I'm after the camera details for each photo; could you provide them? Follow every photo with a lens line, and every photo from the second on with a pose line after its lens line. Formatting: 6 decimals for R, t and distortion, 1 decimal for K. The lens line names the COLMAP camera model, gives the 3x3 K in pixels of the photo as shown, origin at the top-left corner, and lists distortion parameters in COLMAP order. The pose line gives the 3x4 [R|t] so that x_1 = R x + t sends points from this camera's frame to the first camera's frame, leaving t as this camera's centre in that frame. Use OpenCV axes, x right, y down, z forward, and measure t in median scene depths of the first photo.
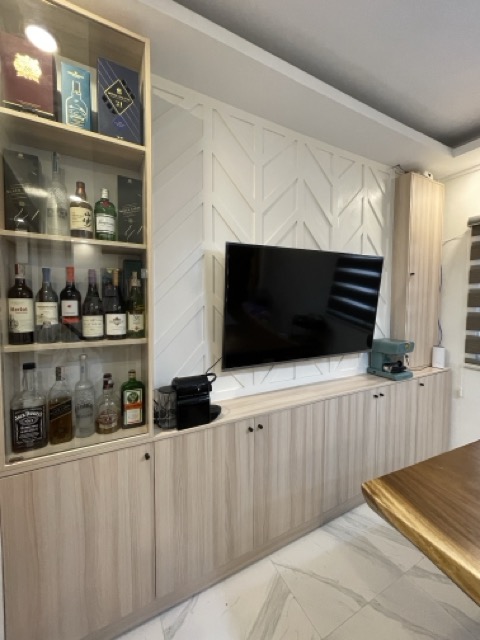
lens RADIAL K [[262.1, 0, 240.9], [0, 262.1, 317.5], [0, 0, 1]] dist [0.002198, 0.000399]
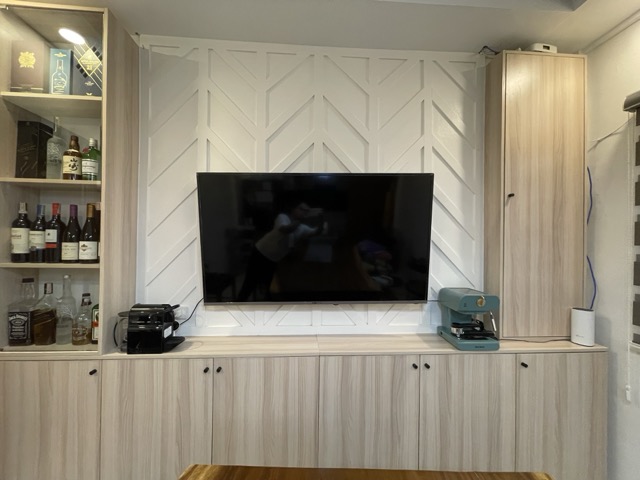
lens RADIAL K [[262.1, 0, 320.1], [0, 262.1, 241.9], [0, 0, 1]] dist [0.002198, 0.000399]
pose [[0.909282, 0.010503, -0.416048, 0.813457], [-0.034986, 0.998072, -0.051267, 0.010183], [0.414708, 0.061172, 0.907896, 0.313219]]
